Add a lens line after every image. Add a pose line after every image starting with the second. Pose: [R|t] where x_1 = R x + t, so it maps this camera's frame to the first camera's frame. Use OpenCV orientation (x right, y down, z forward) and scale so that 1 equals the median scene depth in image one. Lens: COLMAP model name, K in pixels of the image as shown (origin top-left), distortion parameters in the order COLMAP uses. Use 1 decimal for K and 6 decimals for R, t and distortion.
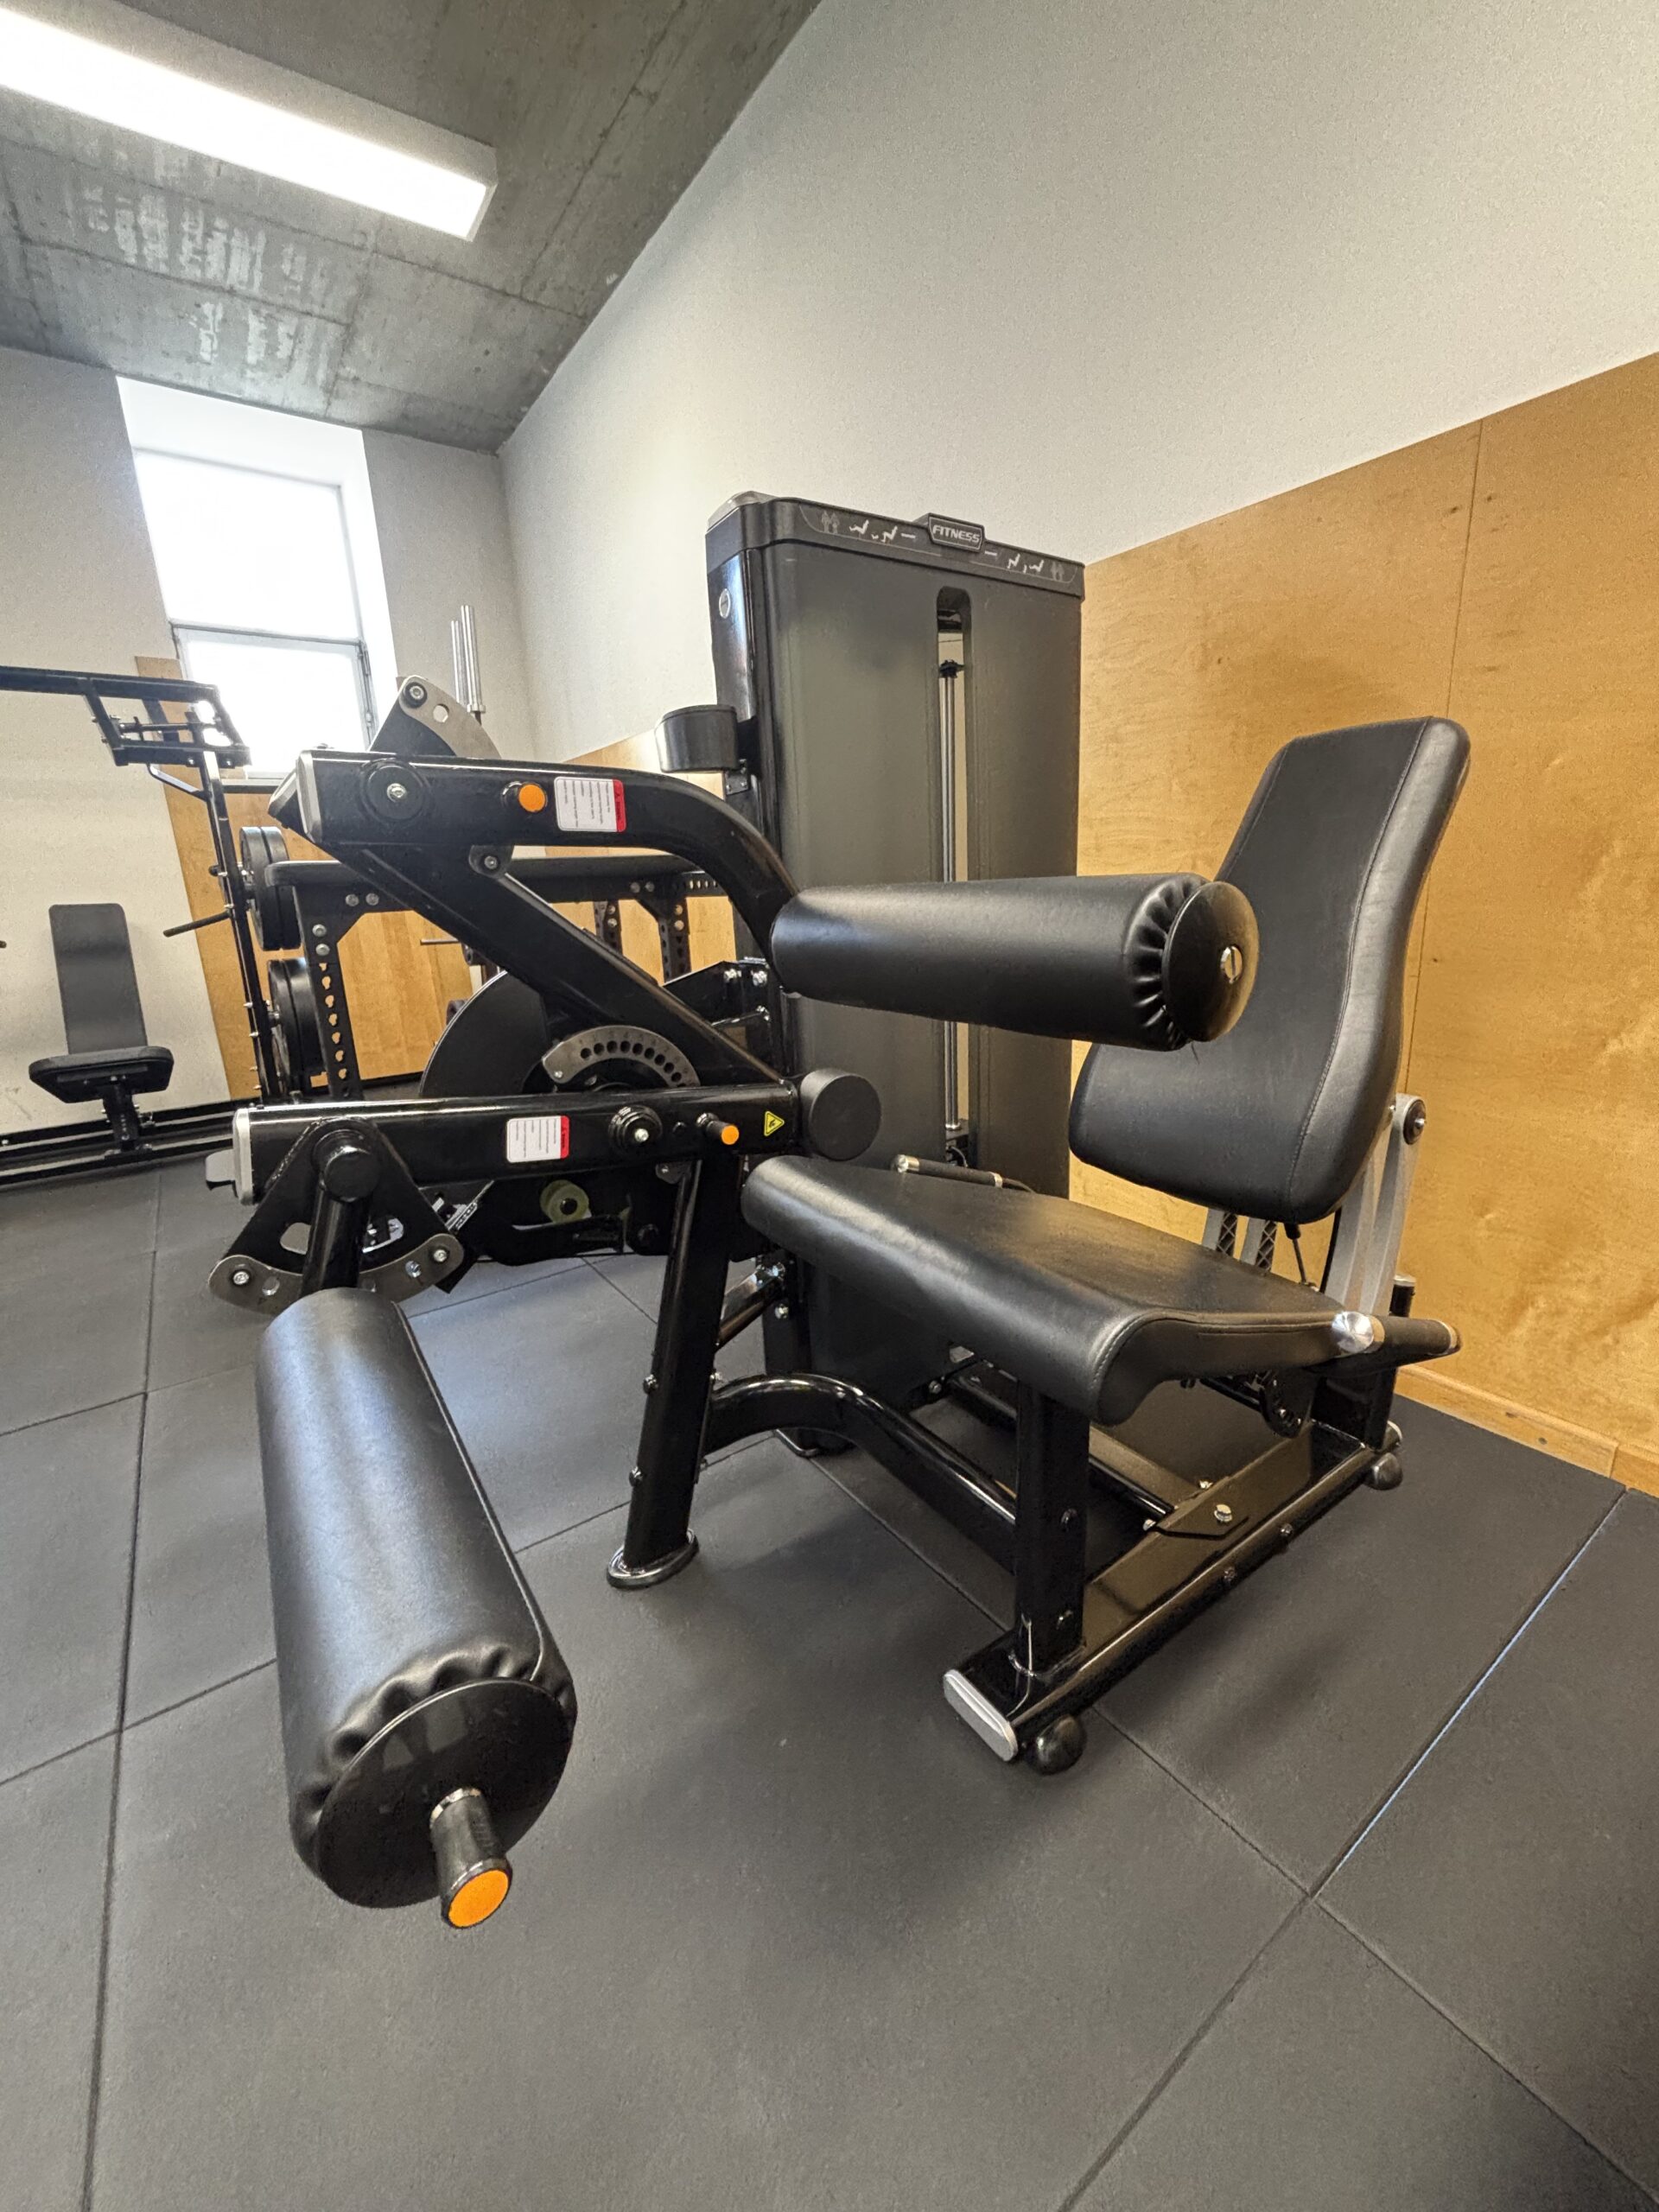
lens RADIAL K [[890.1, 0, 829.5], [0, 890.1, 1106.0], [0, 0, 1]] dist [-0.001773, -0.000501]
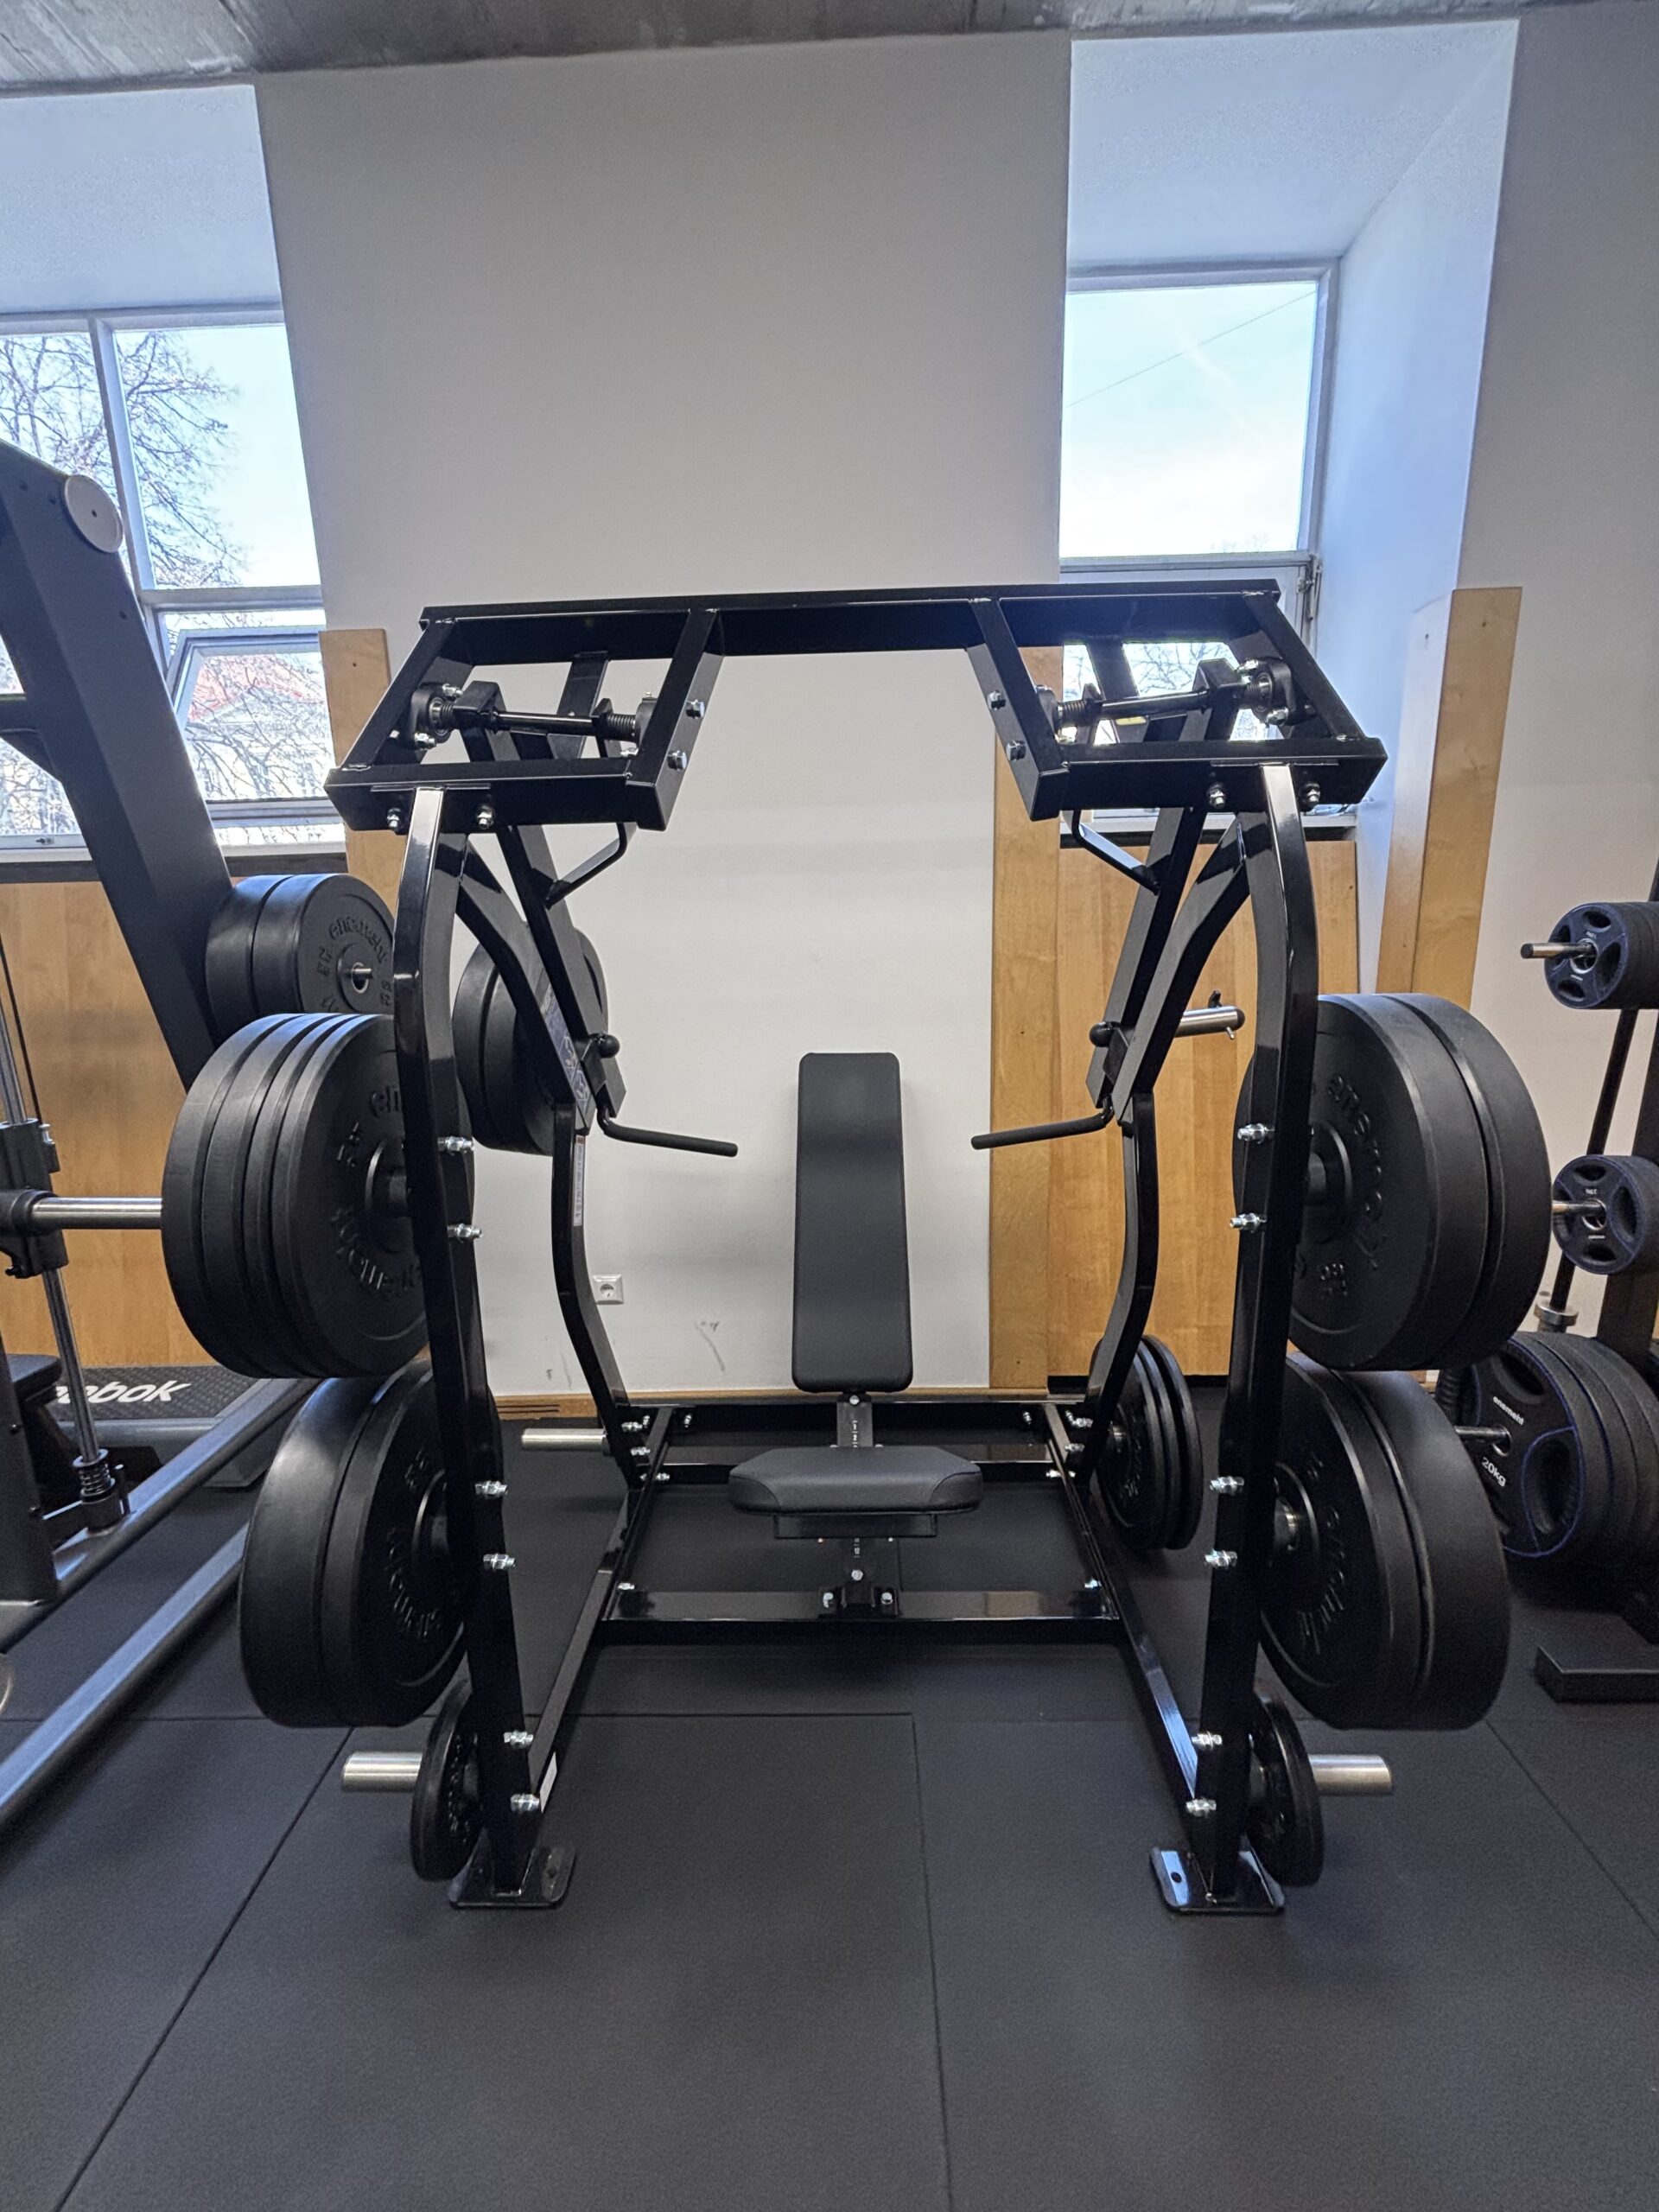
lens RADIAL K [[896.5, 0, 829.5], [0, 896.5, 1106.0], [0, 0, 1]] dist [-0.003201, -0.000745]
pose [[0.803488, 0.141178, -0.578339, -0.523387], [-0.152389, 0.987882, 0.029438, -0.215526], [0.575487, 0.064479, 0.815265, 0.537990]]
